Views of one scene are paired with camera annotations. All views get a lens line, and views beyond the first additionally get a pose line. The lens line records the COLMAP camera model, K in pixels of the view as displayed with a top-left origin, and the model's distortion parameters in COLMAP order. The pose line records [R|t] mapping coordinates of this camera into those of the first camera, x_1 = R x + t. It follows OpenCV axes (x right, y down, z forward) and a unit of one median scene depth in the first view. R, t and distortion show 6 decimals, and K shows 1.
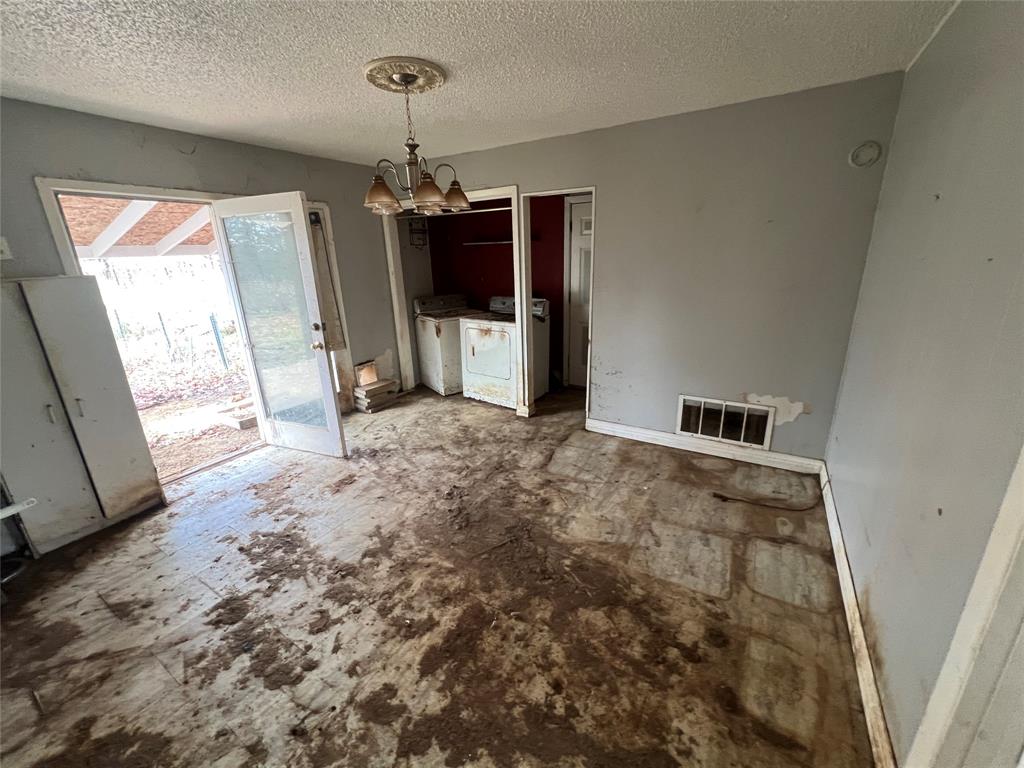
lens RADIAL K [[411.3, 0, 512.2], [0, 411.3, 384.3], [0, 0, 1]] dist [-0.000335, -0.000152]
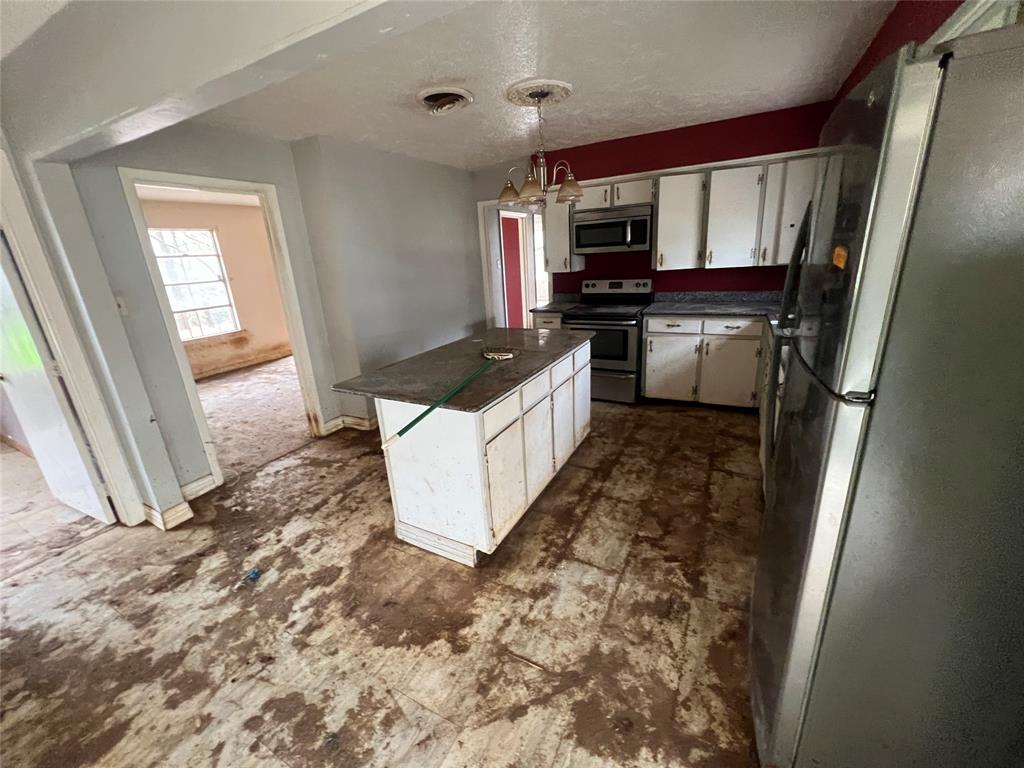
lens RADIAL K [[411.3, 0, 512.3], [0, 411.3, 378.7], [0, 0, 1]] dist [-0.000335, -0.000152]
pose [[-0.994059, 0.104389, -0.030829, -1.043748], [0.068118, 0.817541, 0.571827, -0.359671], [0.084896, 0.566330, -0.819795, 1.294633]]
